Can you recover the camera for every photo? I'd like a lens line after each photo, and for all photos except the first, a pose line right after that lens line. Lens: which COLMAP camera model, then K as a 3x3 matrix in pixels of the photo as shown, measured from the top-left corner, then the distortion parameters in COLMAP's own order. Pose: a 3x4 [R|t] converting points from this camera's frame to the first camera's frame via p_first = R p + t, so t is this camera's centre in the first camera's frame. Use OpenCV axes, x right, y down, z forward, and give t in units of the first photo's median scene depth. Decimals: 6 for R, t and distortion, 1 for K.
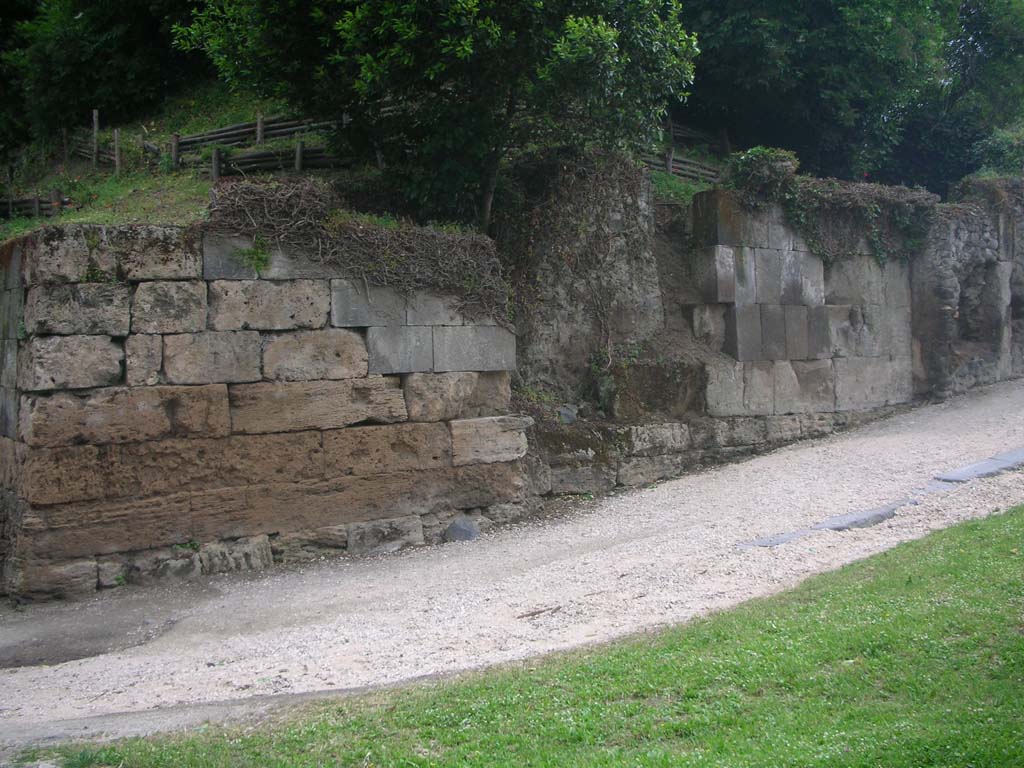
lens RADIAL K [[1104.1, 0, 521.4], [0, 1104.1, 390.2], [0, 0, 1]] dist [-0.159233, 0.000000]
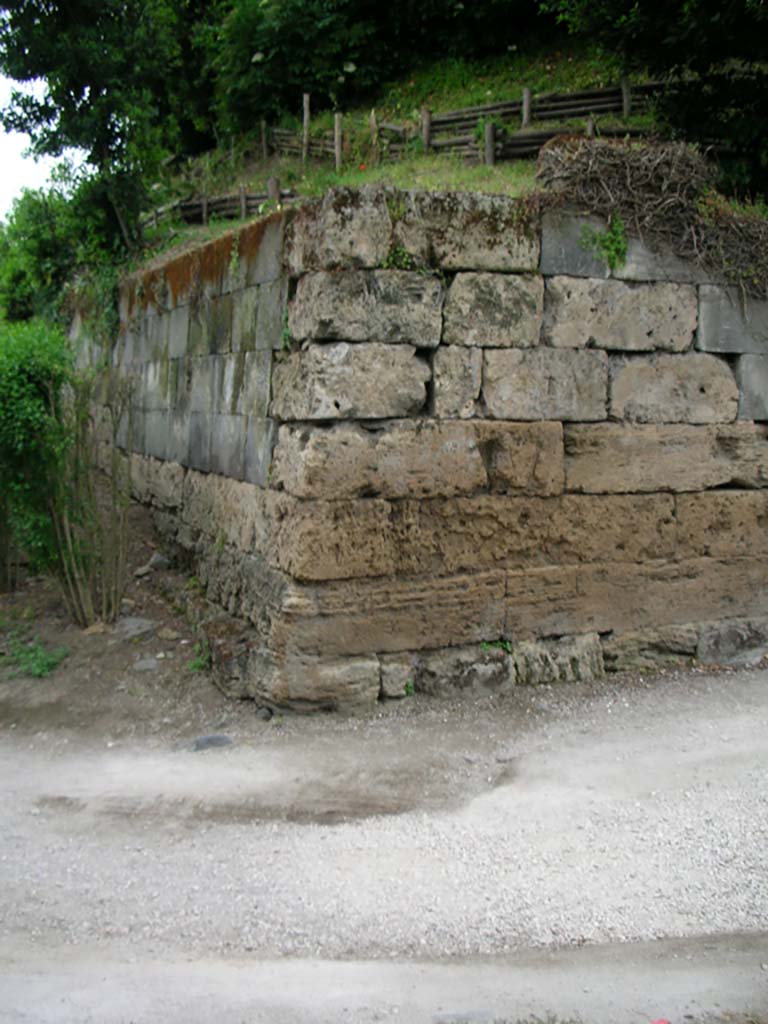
lens RADIAL K [[1104.1, 0, 376.7], [0, 1104.1, 514.5], [0, 0, 1]] dist [-0.159233, 0.000000]
pose [[0.974867, 0.055661, -0.215724, -0.226746], [-0.042712, 0.997020, 0.064234, 0.013312], [0.218656, -0.053405, 0.974339, 0.265164]]
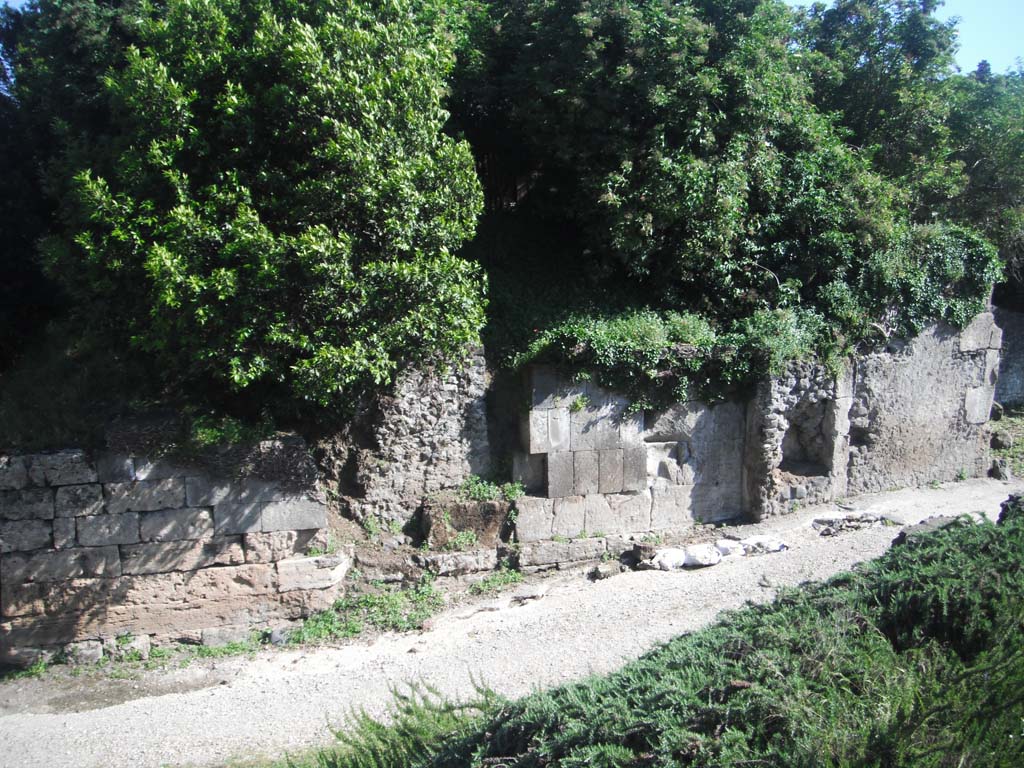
lens RADIAL K [[1166.4, 0, 508.5], [0, 1166.4, 385.4], [0, 0, 1]] dist [-0.192617, 0.000000]
pose [[0.970935, 0.057490, -0.232337, 0.648634], [-0.030430, 0.992497, 0.118422, -0.445956], [0.237402, -0.107910, 0.965399, -0.436194]]
